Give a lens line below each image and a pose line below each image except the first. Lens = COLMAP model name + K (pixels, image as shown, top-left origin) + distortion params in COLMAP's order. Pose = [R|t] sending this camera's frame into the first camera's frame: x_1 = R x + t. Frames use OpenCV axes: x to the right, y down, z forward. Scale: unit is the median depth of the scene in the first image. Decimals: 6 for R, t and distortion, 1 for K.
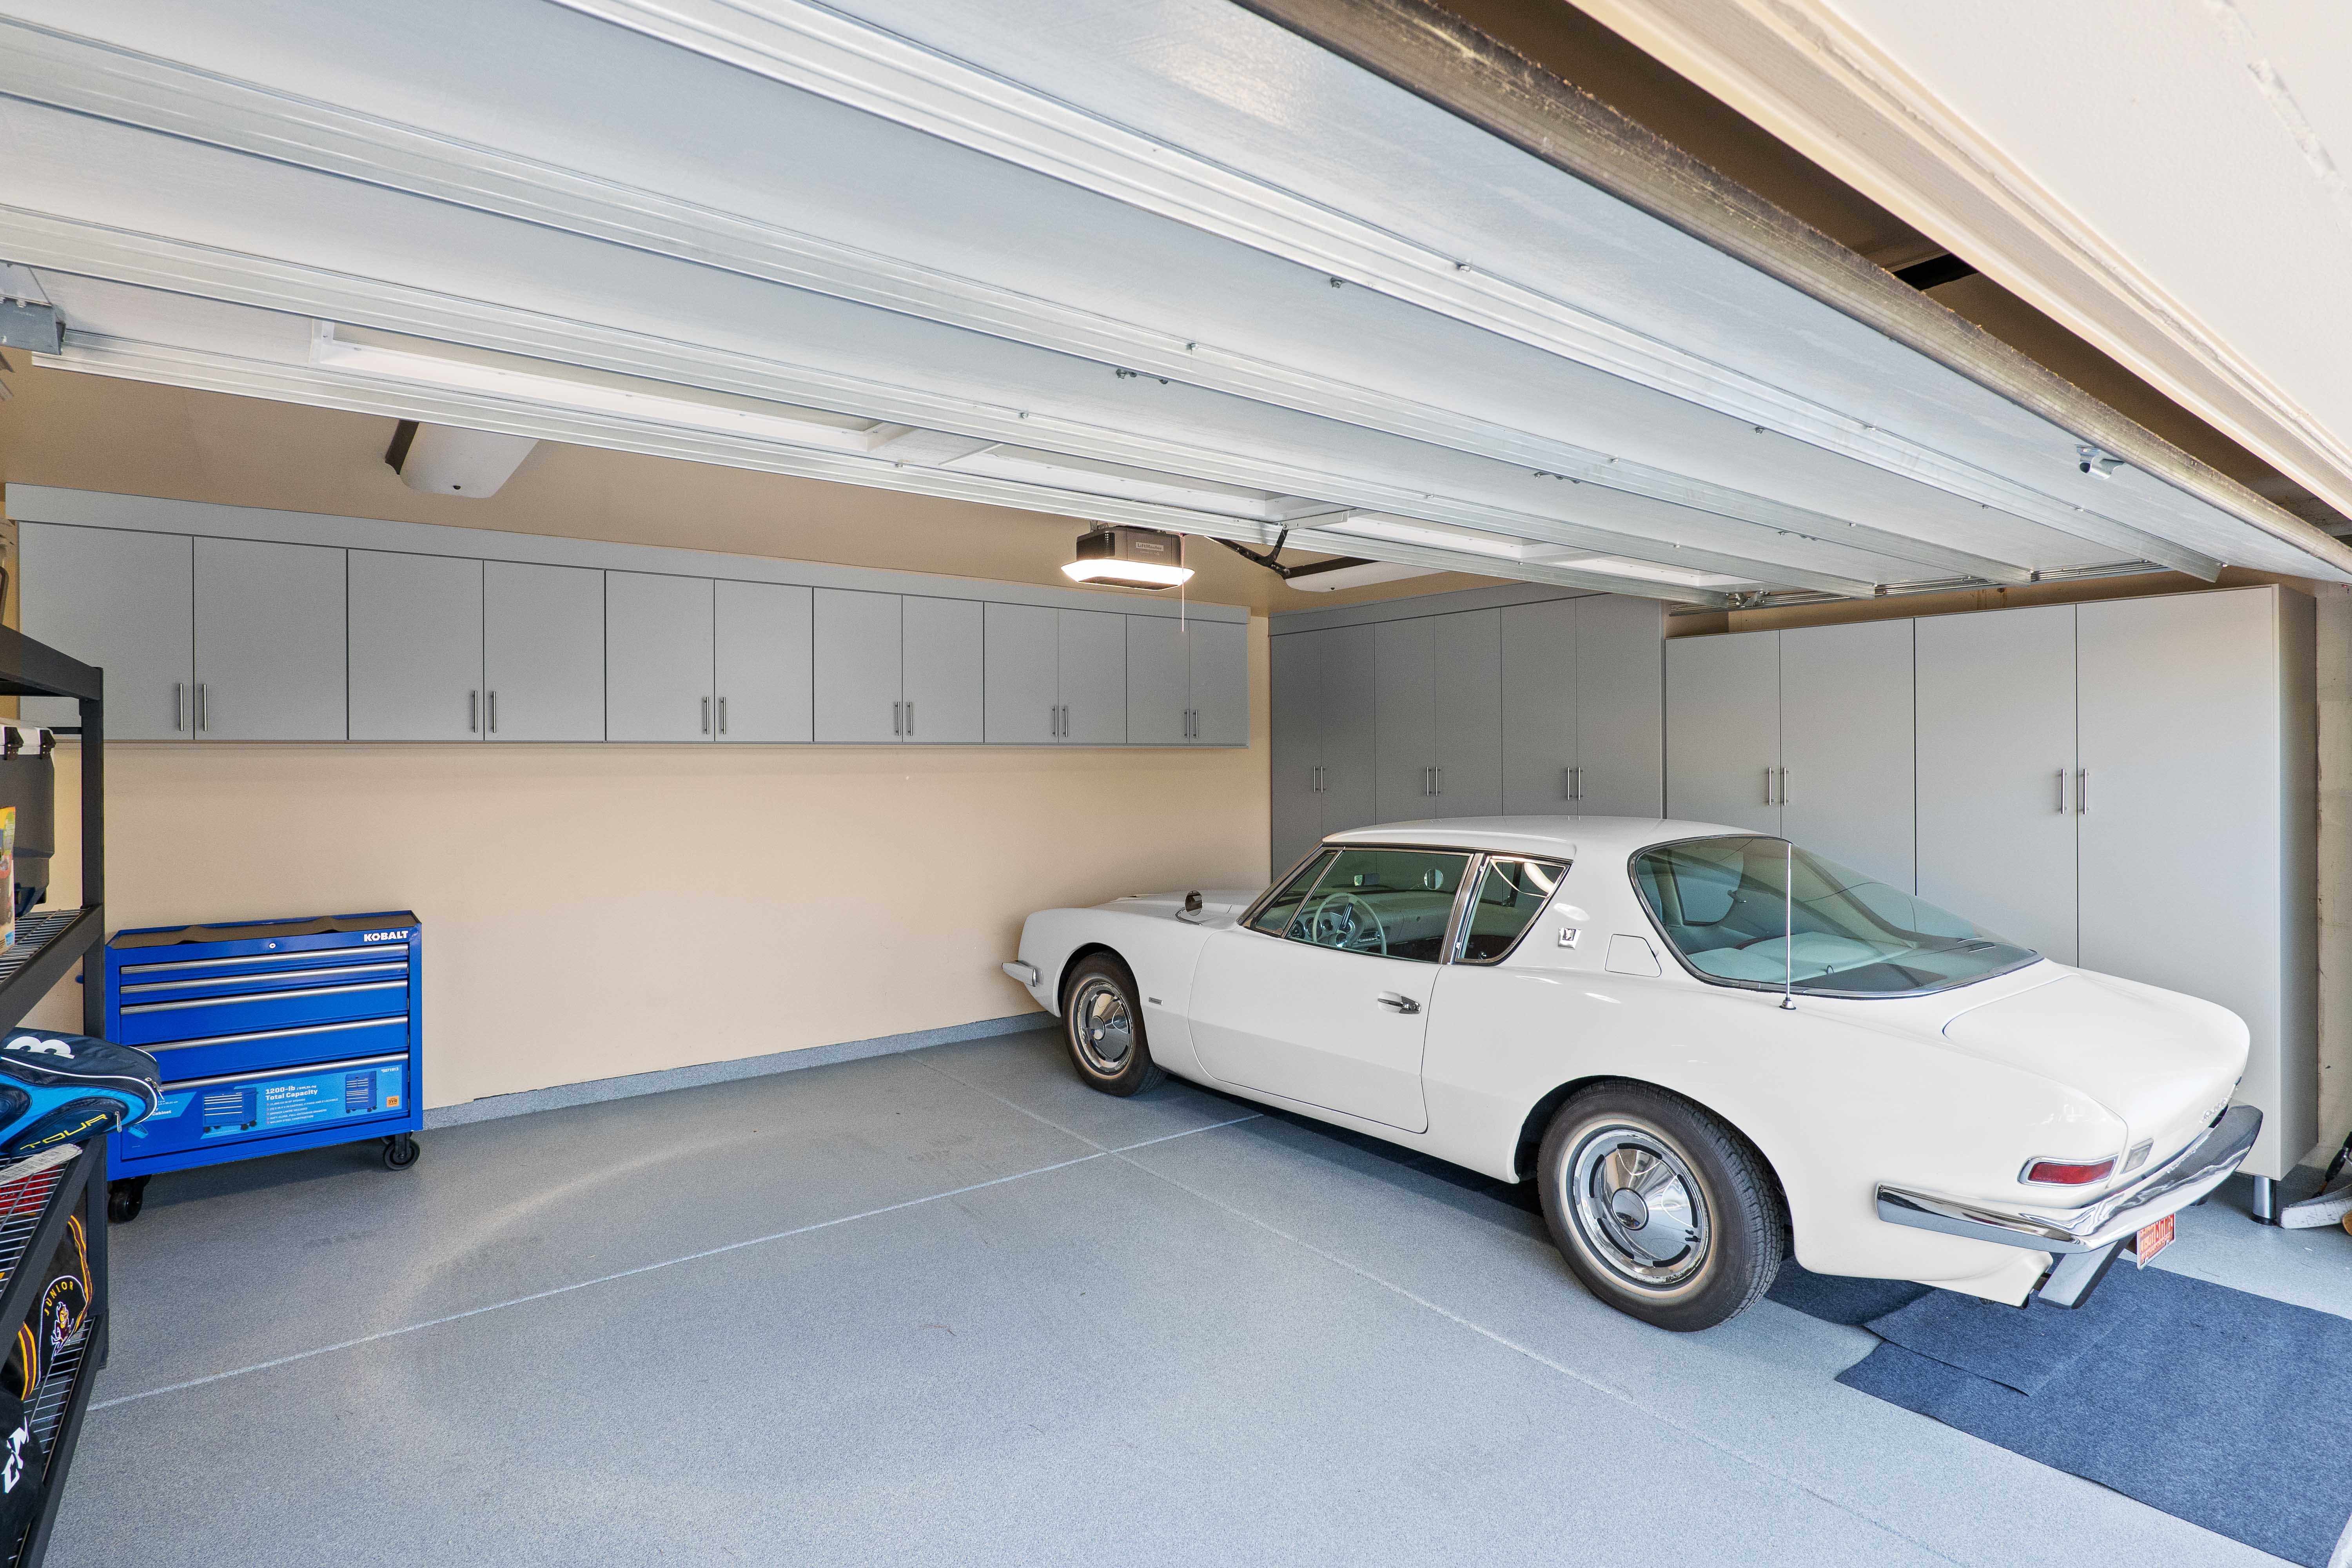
lens RADIAL K [[1180.8, 0, 1174.1], [0, 1180.8, 760.8], [0, 0, 1]] dist [-0.004885, -0.000018]
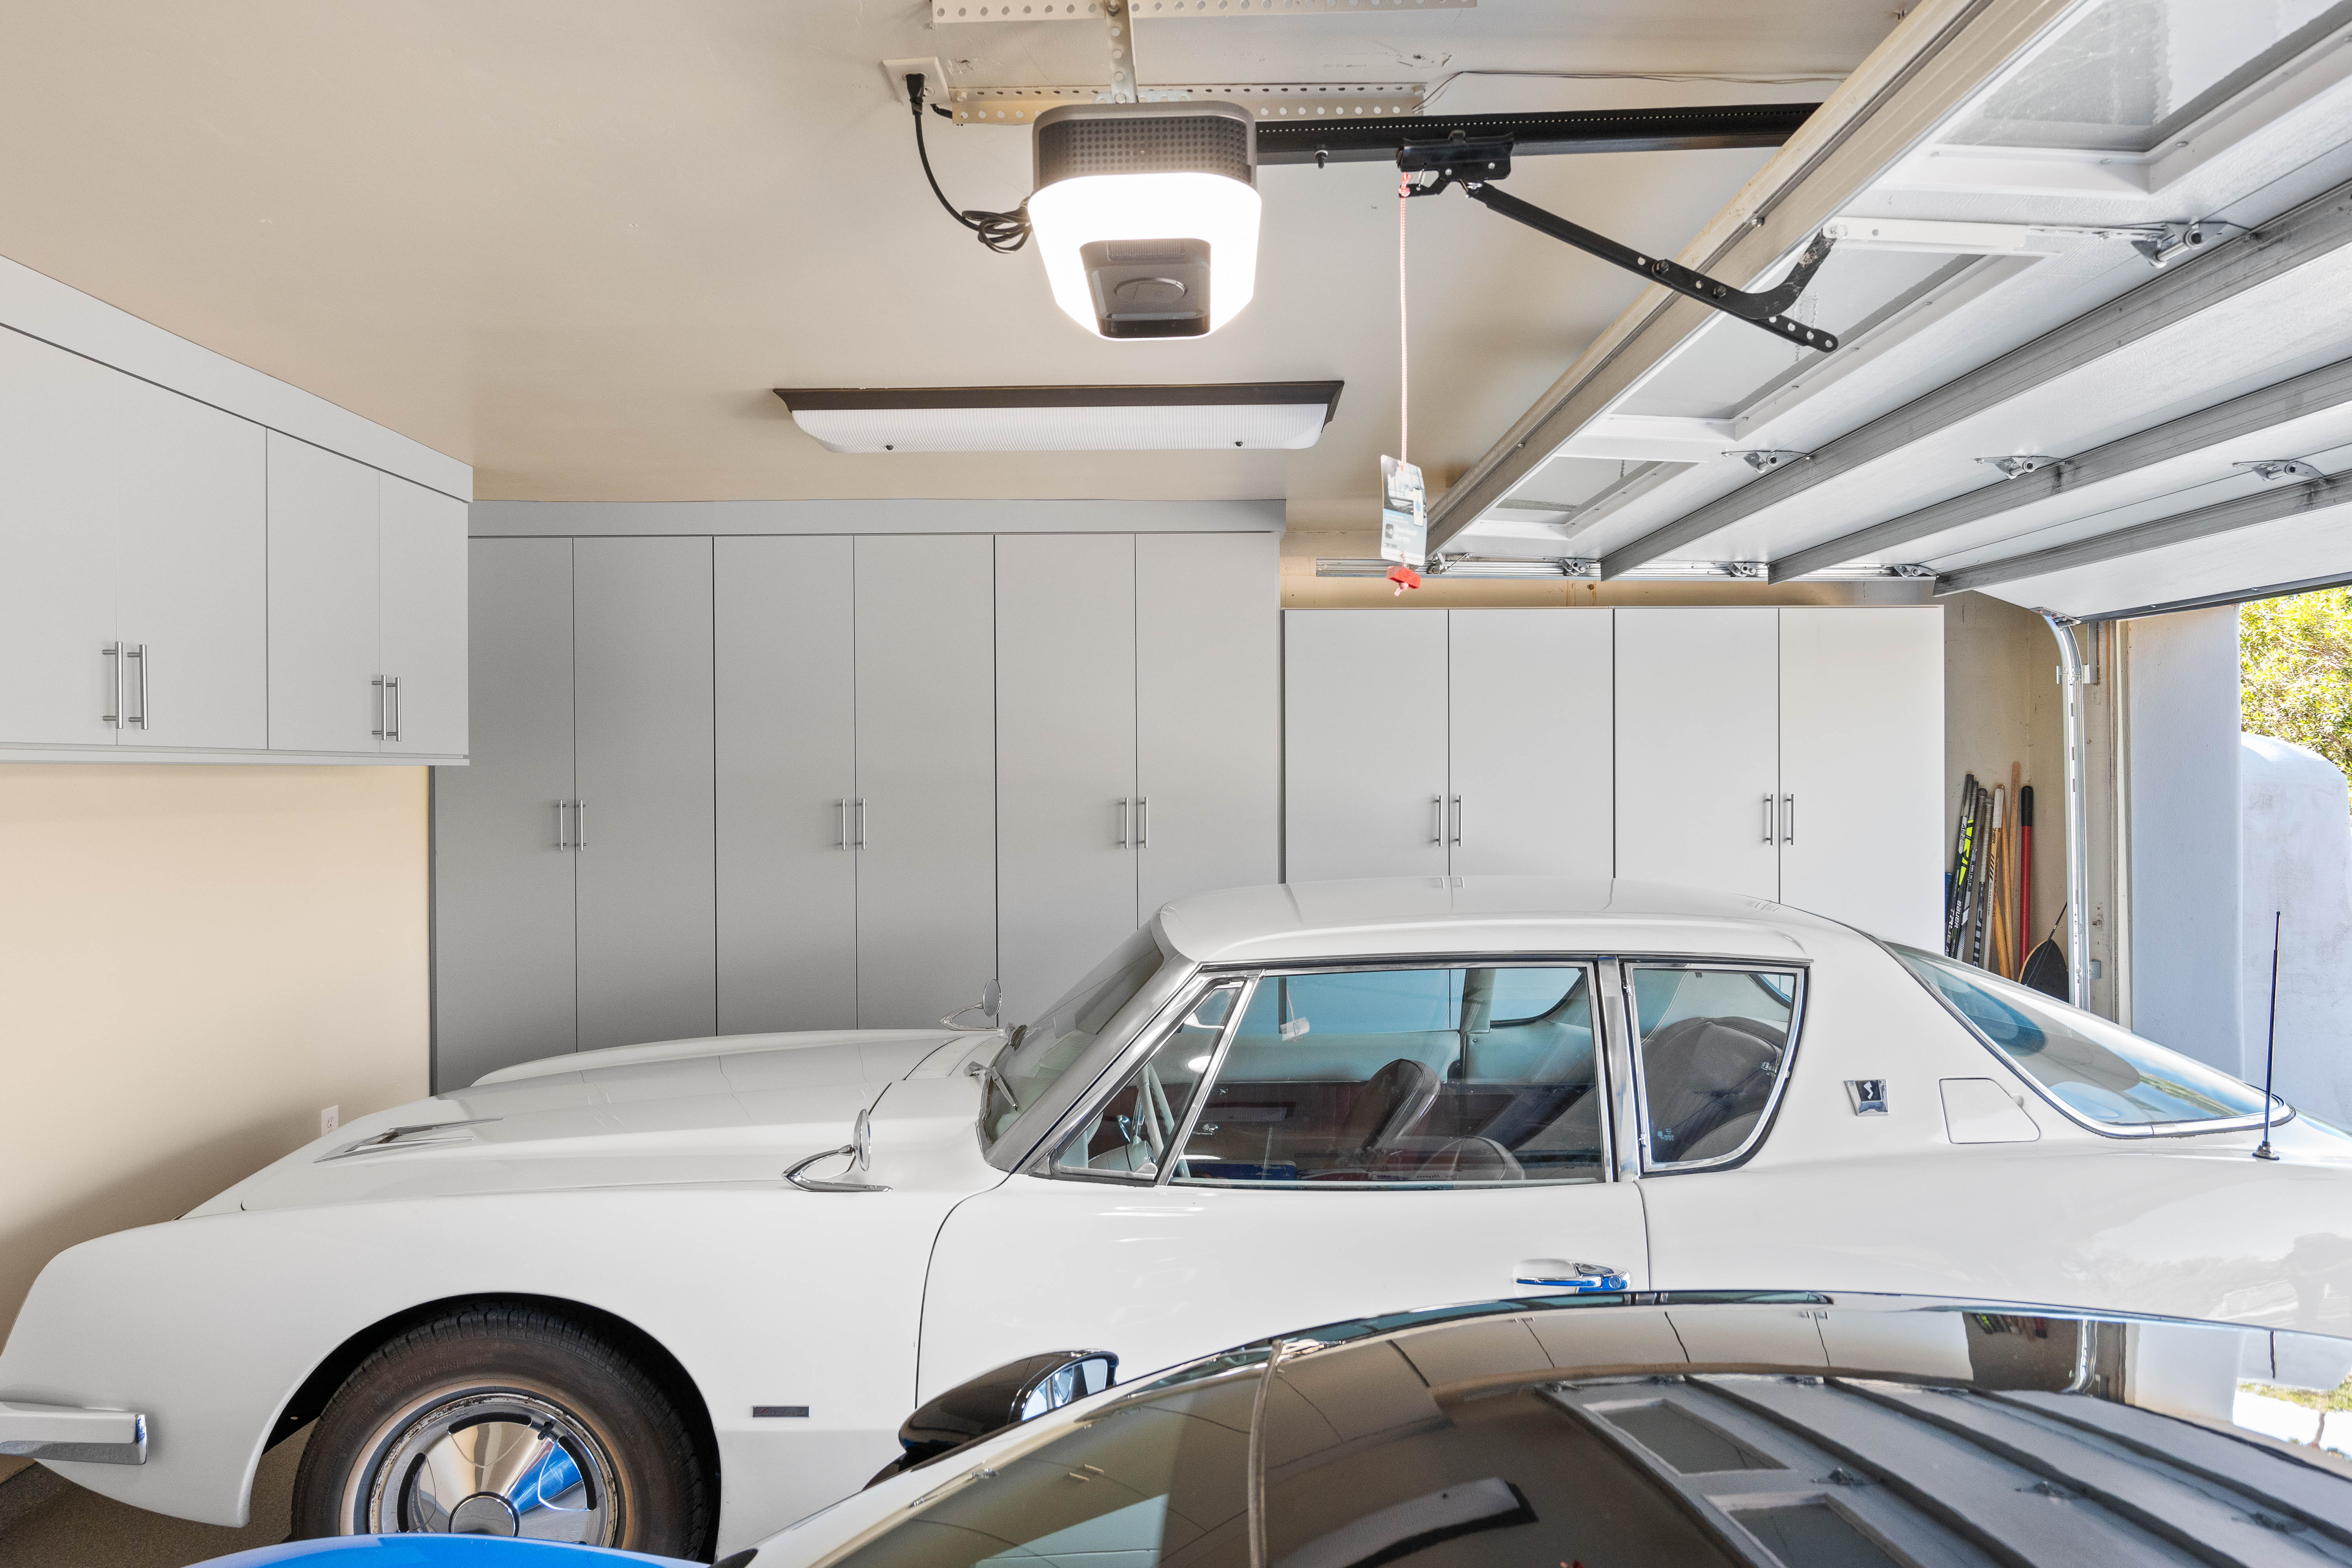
lens RADIAL K [[1439.1, 0, 1177.1], [0, 1439.1, 774.2], [0, 0, 1]] dist [0.006023, -0.004330]
pose [[0.610171, 0.003161, 0.792263, -0.400382], [0.005452, 0.999952, -0.008189, -0.002403], [-0.792251, 0.009316, 0.610125, 0.772443]]
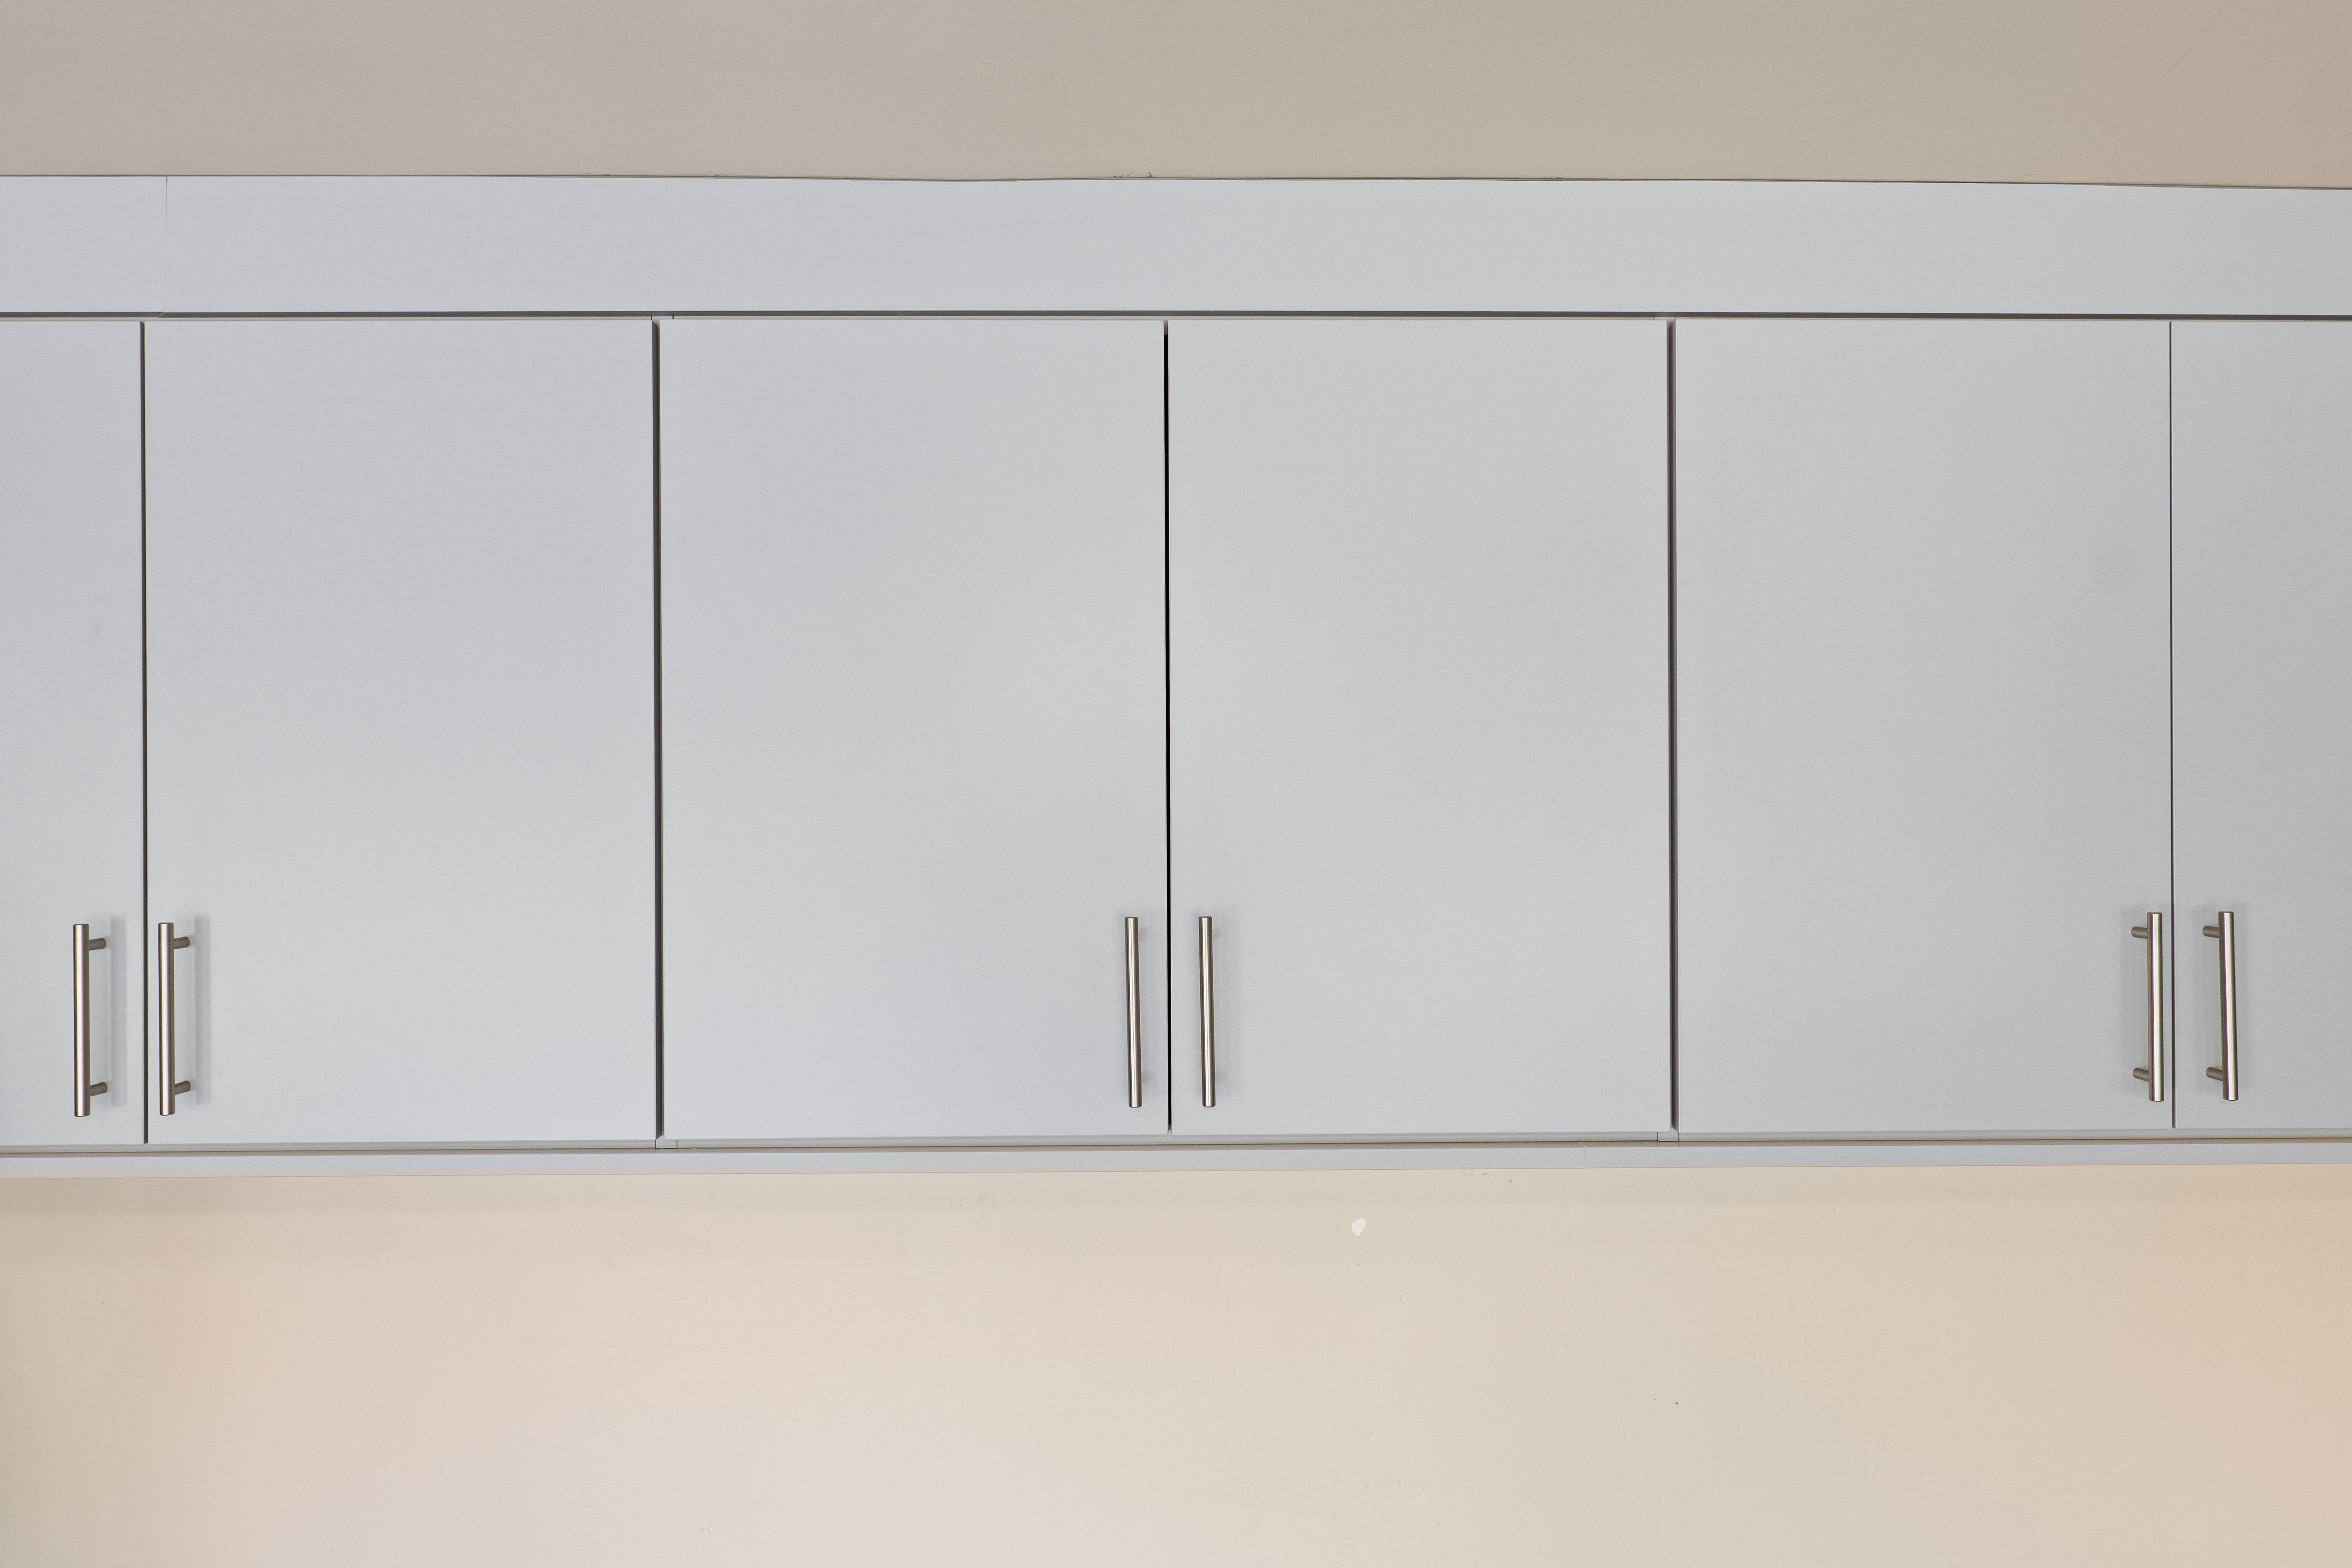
lens RADIAL K [[1793.9, 0, 1187.8], [0, 1793.9, 778.5], [0, 0, 1]] dist [0.003427, 0.000344]
pose [[0.813912, -0.002087, -0.580985, -0.103485], [0.002795, 0.999996, 0.000324, -0.104999], [0.580982, -0.001887, 0.813914, 1.152242]]
